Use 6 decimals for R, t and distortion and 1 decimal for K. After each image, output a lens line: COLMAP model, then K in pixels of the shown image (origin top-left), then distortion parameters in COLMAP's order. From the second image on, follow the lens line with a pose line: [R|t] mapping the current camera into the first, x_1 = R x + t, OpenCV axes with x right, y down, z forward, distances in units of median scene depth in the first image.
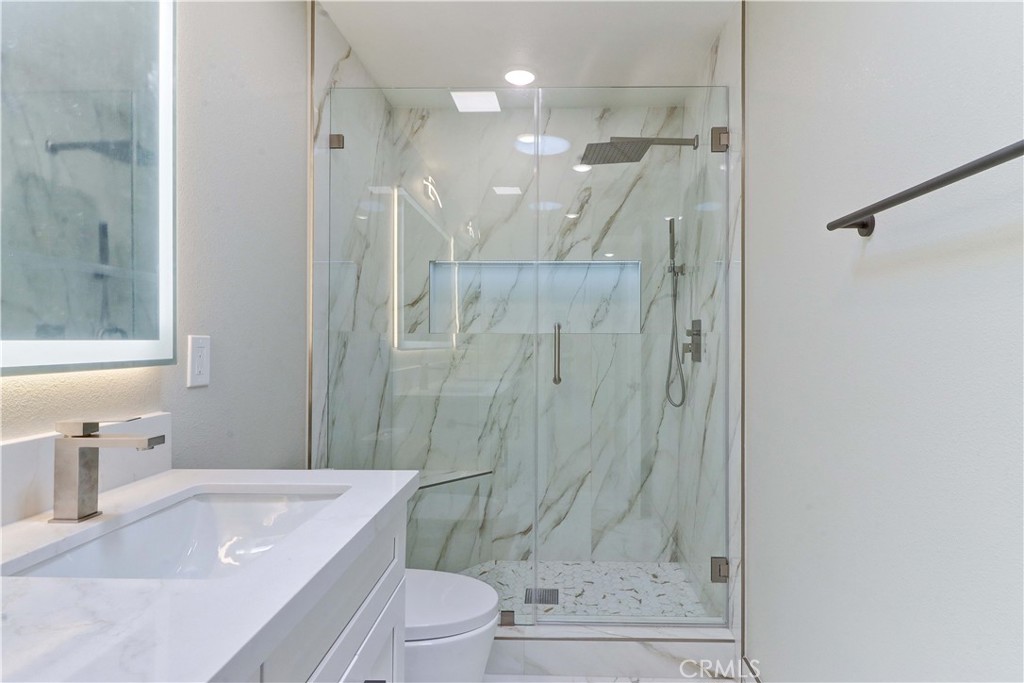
lens RADIAL K [[513.5, 0, 510.1], [0, 513.5, 334.9], [0, 0, 1]] dist [0.022670, -0.021095]
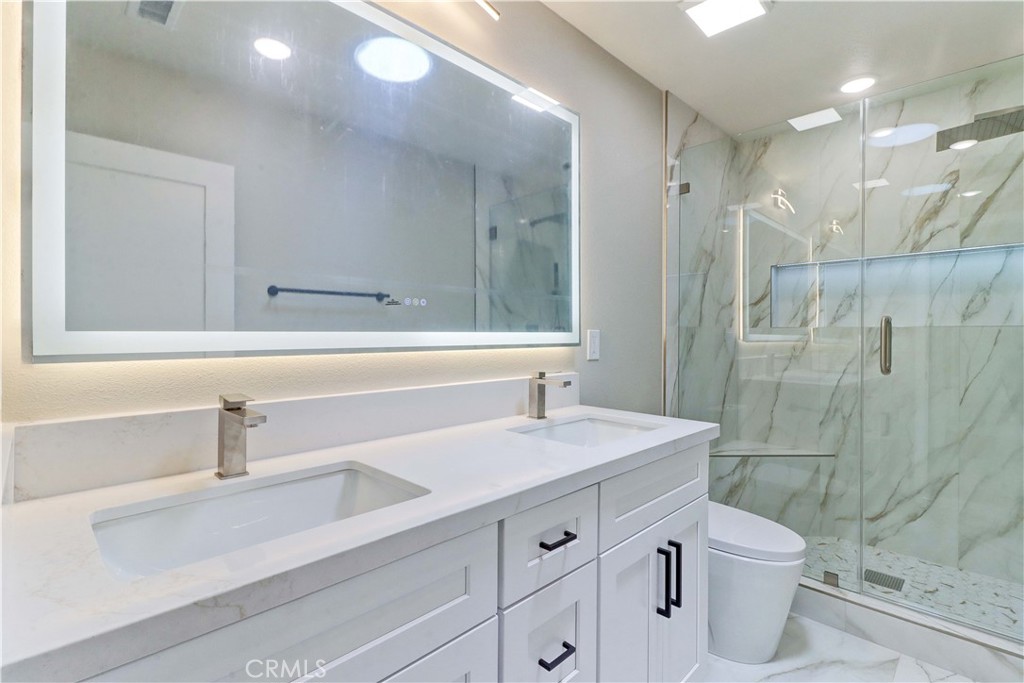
lens RADIAL K [[472.9, 0, 518.5], [0, 472.9, 336.8], [0, 0, 1]] dist [0.001697, -0.000201]
pose [[0.718954, 0.005172, -0.695038, 0.182981], [0.005182, 0.999905, 0.012802, 0.001253], [0.695038, -0.012806, 0.718859, -0.178720]]
